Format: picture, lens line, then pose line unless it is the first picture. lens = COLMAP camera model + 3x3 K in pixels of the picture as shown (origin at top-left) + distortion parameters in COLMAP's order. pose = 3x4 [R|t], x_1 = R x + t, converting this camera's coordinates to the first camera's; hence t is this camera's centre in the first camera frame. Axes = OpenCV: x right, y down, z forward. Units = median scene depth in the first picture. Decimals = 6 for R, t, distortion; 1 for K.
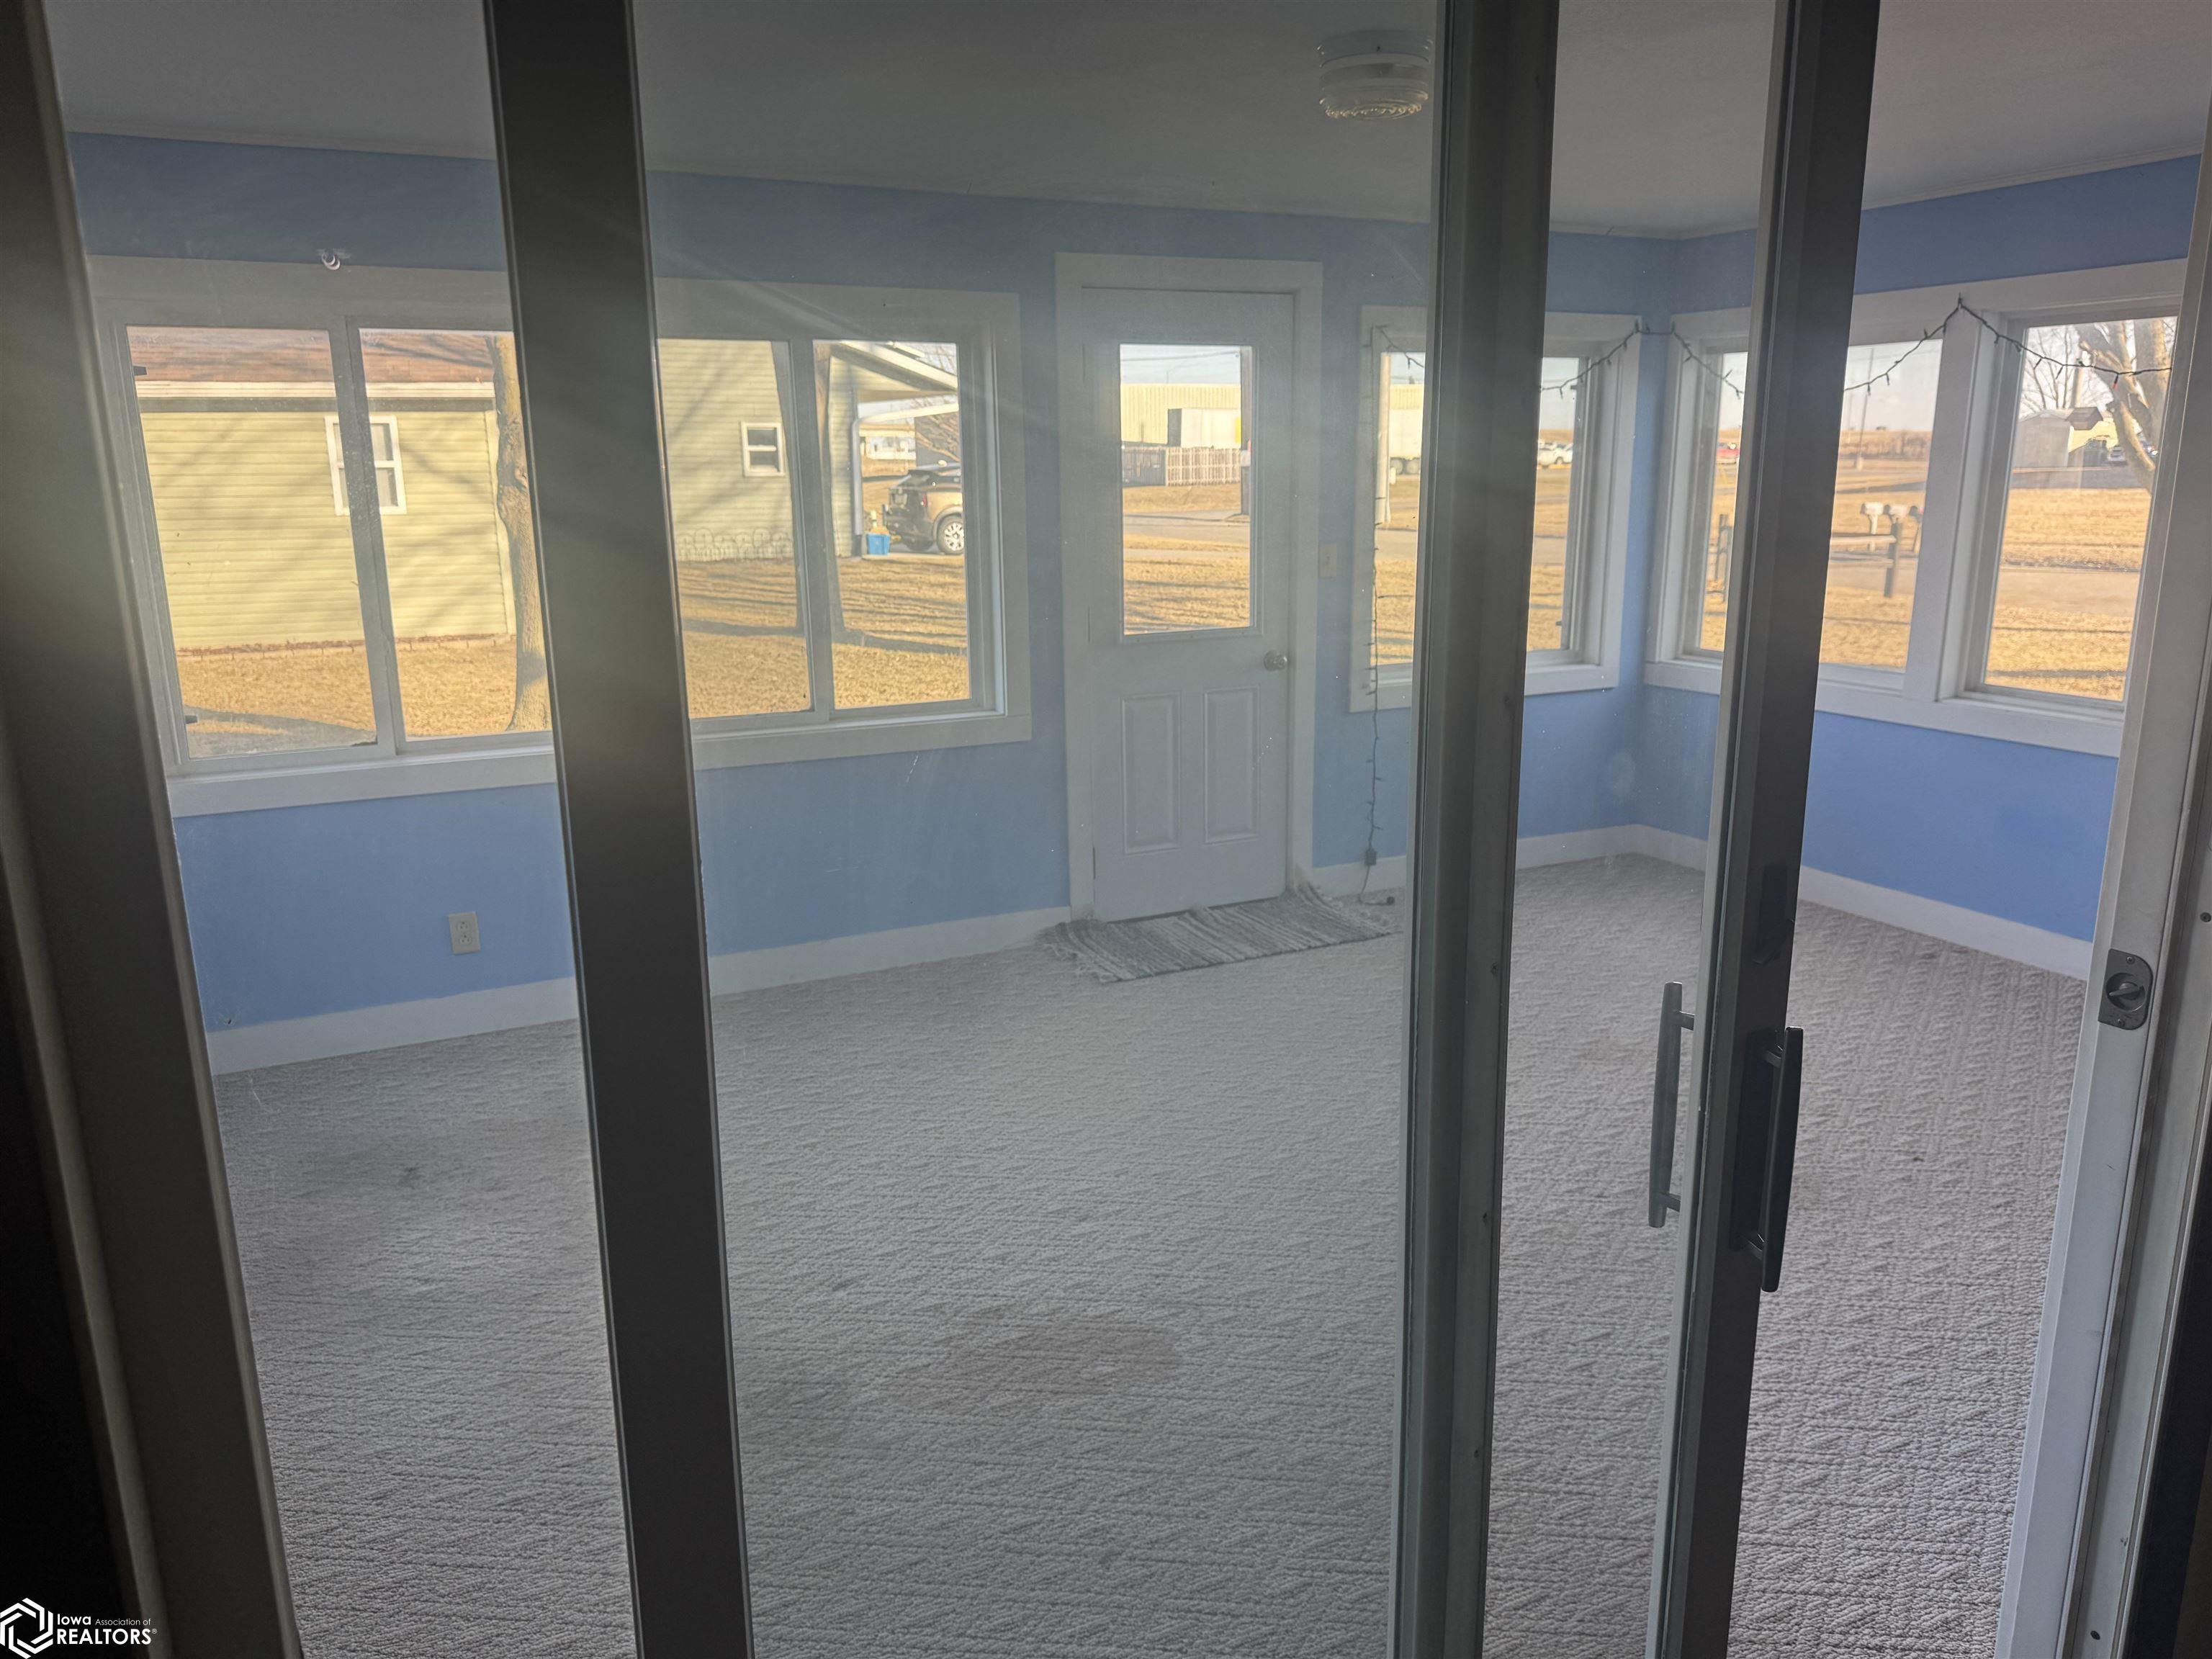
lens RADIAL K [[1530.9, 0, 1102.4], [0, 1530.9, 825.4], [0, 0, 1]] dist [0.039478, -0.055372]
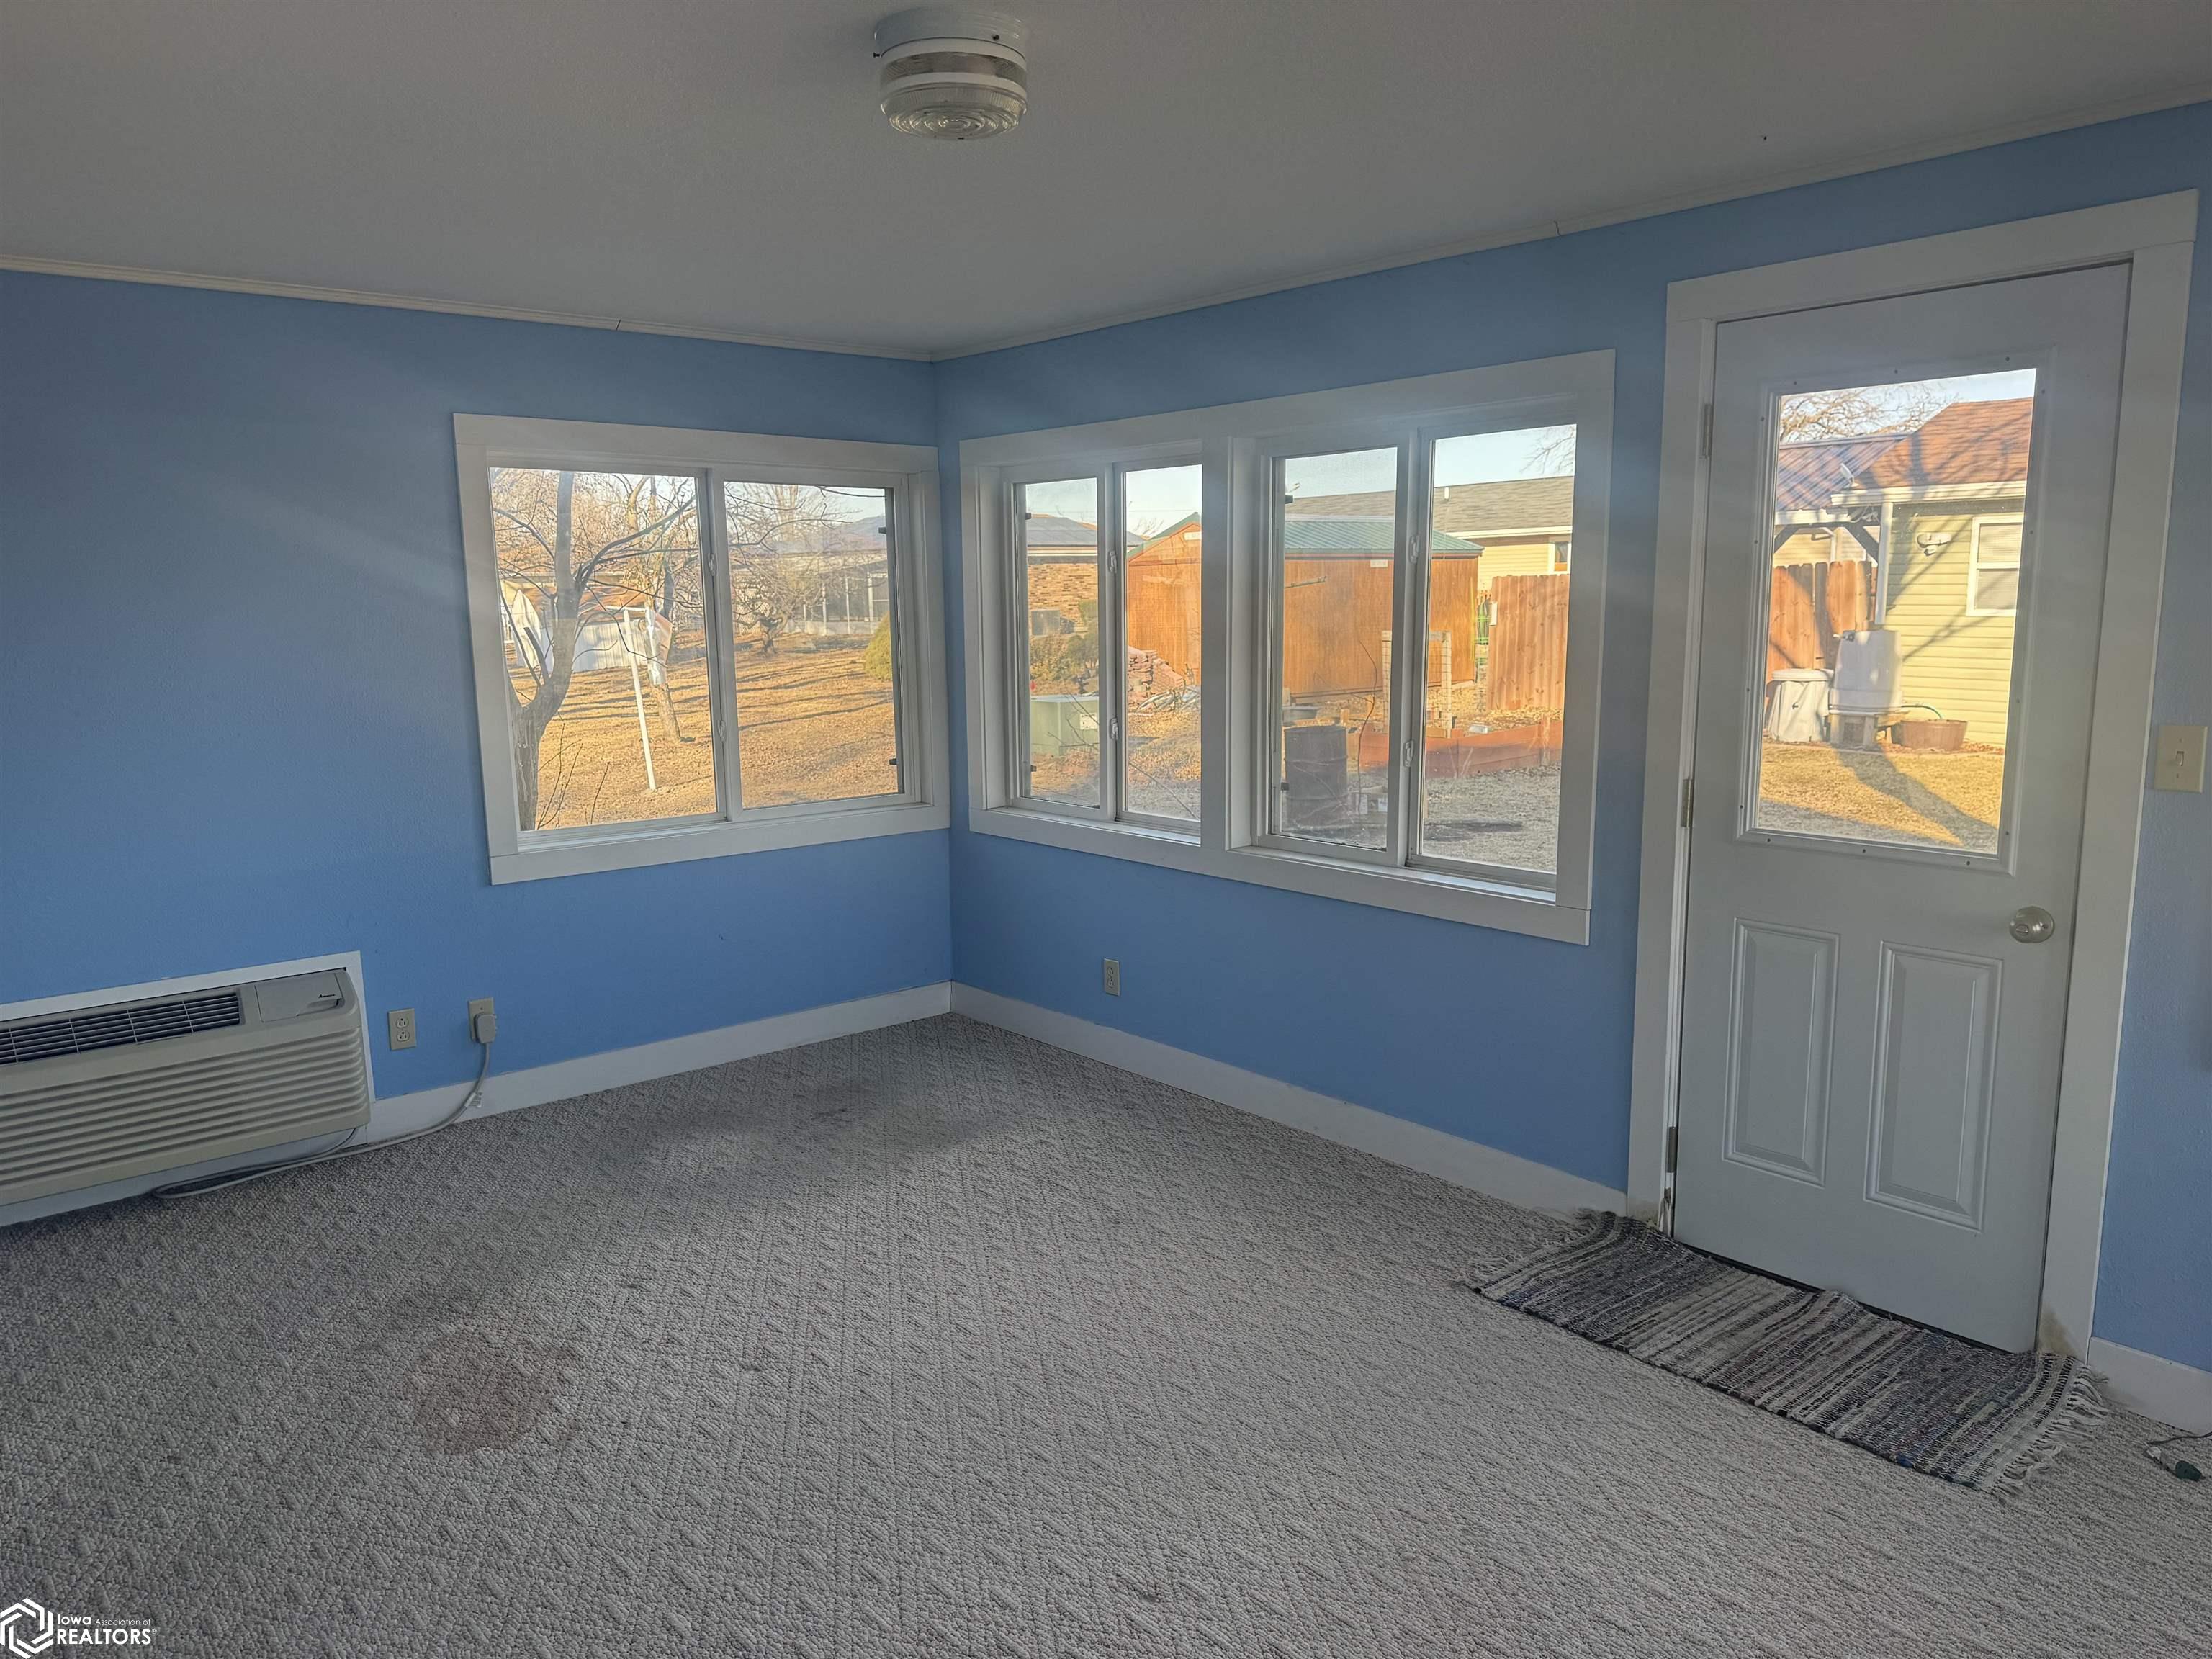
lens RADIAL K [[1530.9, 0, 1104.7], [0, 1530.9, 831.5], [0, 0, 1]] dist [0.039478, -0.055372]
pose [[0.271575, 0.165756, -0.948036, 0.563790], [-0.216559, 0.970320, 0.107617, -0.135198], [0.937736, 0.176080, 0.299410, 0.543693]]
